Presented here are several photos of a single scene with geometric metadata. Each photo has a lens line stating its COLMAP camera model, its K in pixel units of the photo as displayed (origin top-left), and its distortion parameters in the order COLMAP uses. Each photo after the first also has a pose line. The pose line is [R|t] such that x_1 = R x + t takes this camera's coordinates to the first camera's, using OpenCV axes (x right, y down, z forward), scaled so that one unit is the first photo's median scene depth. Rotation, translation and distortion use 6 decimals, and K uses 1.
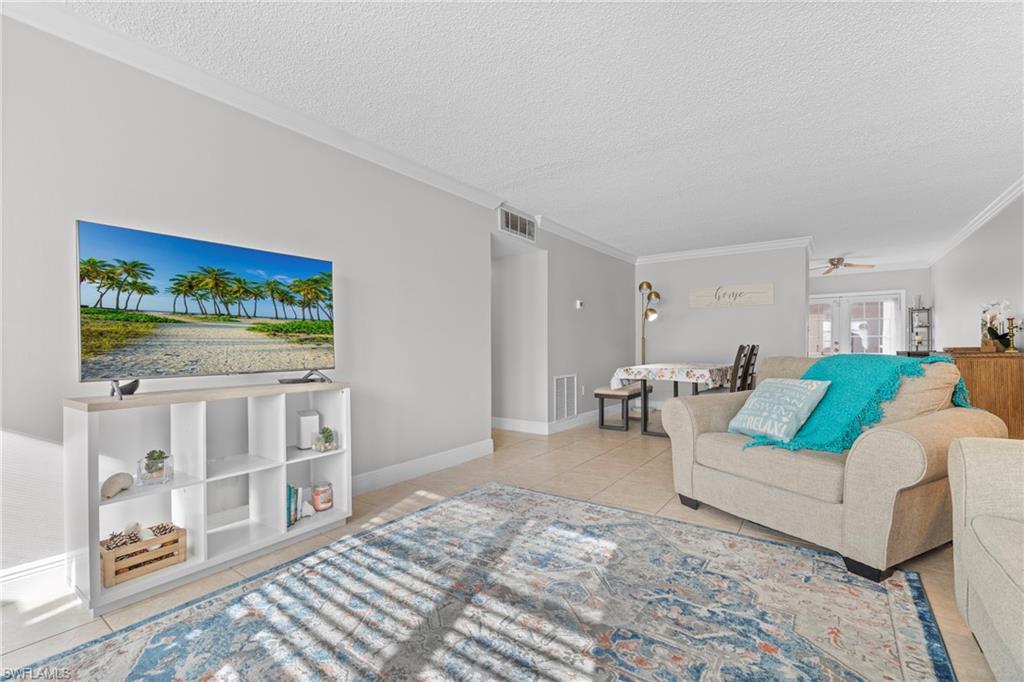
lens RADIAL K [[456.3, 0, 514.4], [0, 456.3, 349.4], [0, 0, 1]] dist [0.020866, -0.000060]
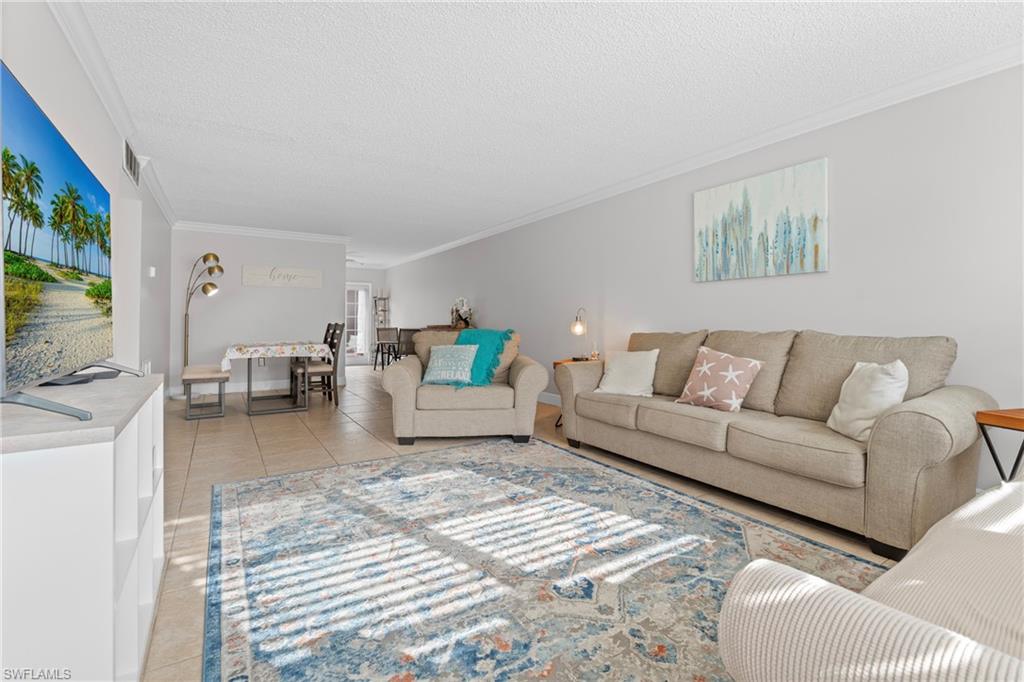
lens RADIAL K [[452.7, 0, 516.3], [0, 452.7, 321.9], [0, 0, 1]] dist [0.002651, -0.000073]
pose [[0.371526, 0.003590, 0.928416, -0.899119], [0.004787, 0.999972, -0.005782, -0.006619], [-0.928410, 0.006593, 0.371498, 0.259320]]
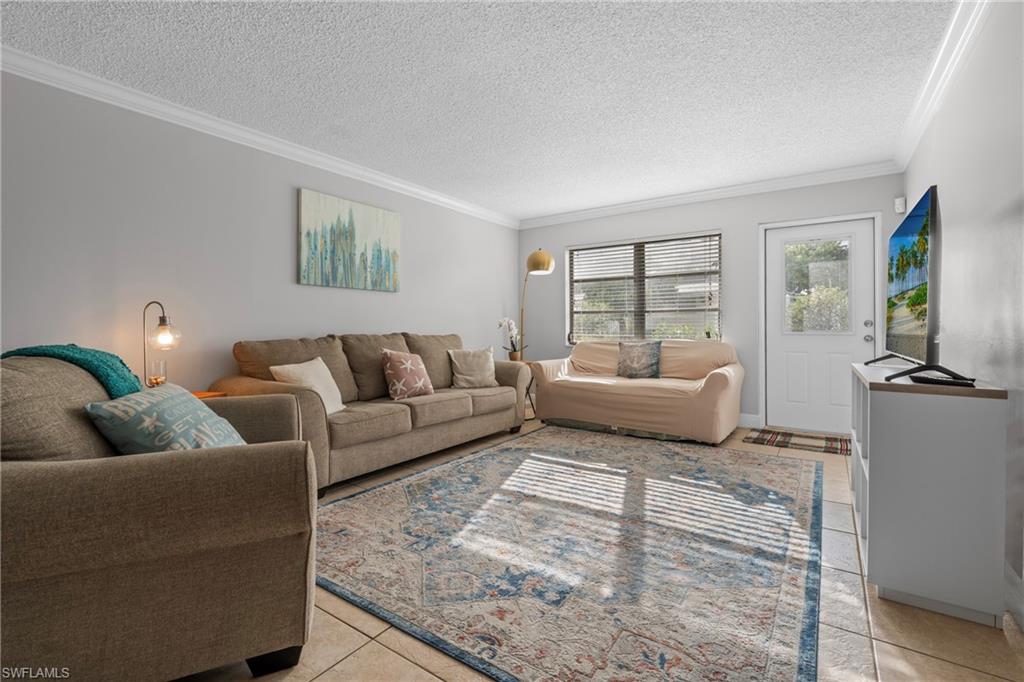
lens RADIAL K [[466.1, 0, 514.0], [0, 466.1, 328.1], [0, 0, 1]] dist [-0.002514, -0.000168]
pose [[-0.999820, 0.010595, -0.015764, 0.183845], [0.010512, 0.999931, 0.005331, -0.009814], [0.015820, 0.005165, -0.999862, 1.860441]]
